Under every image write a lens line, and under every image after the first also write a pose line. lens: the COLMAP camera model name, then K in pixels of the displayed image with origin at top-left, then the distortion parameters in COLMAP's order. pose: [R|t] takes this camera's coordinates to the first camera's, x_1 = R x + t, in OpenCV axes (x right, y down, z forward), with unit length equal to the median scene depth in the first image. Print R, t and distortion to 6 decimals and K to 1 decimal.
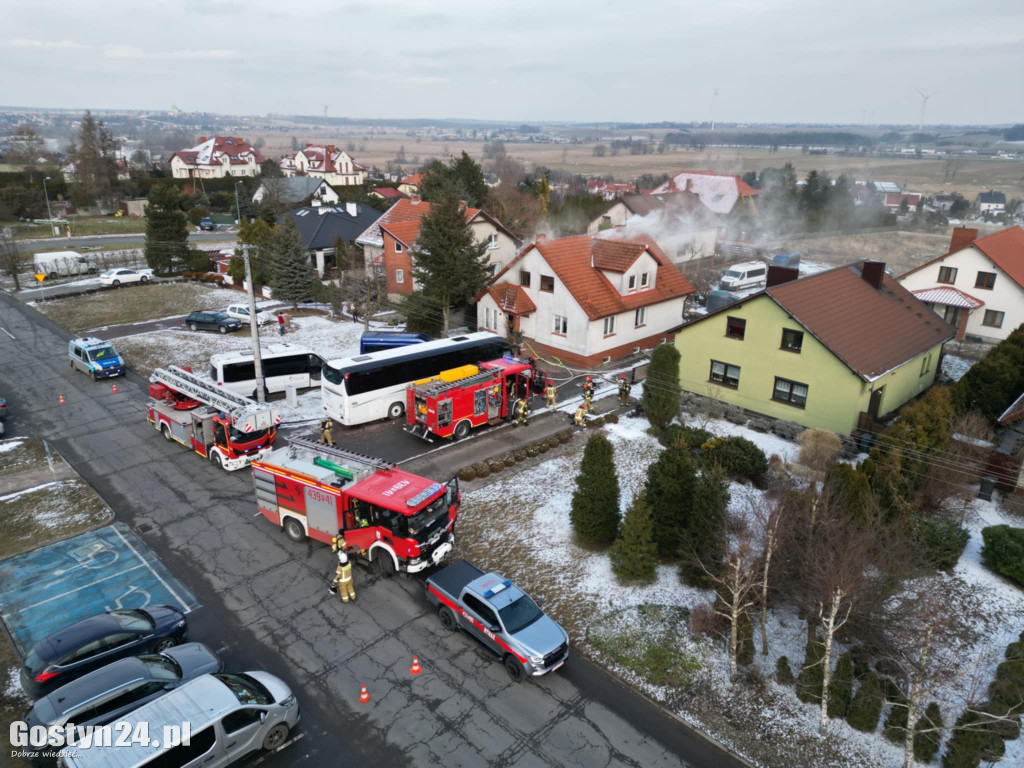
lens RADIAL K [[708.9, 0, 512.0], [0, 708.9, 384.0], [0, 0, 1]] dist [0.106342, -0.115126]
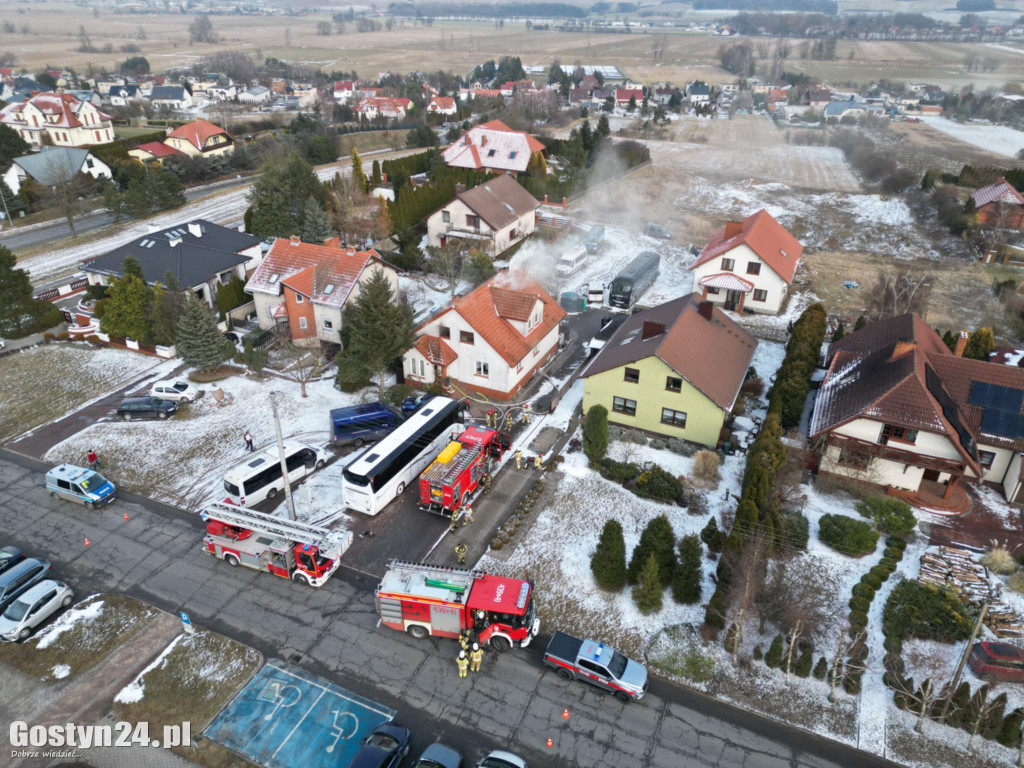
lens RADIAL K [[708.9, 0, 512.0], [0, 708.9, 384.0], [0, 0, 1]] dist [0.106342, -0.115126]
pose [[0.936774, -0.172539, 0.304441, -0.318374], [0.122238, 0.976534, 0.177312, -0.329200], [-0.327890, -0.128887, 0.935883, -0.199128]]
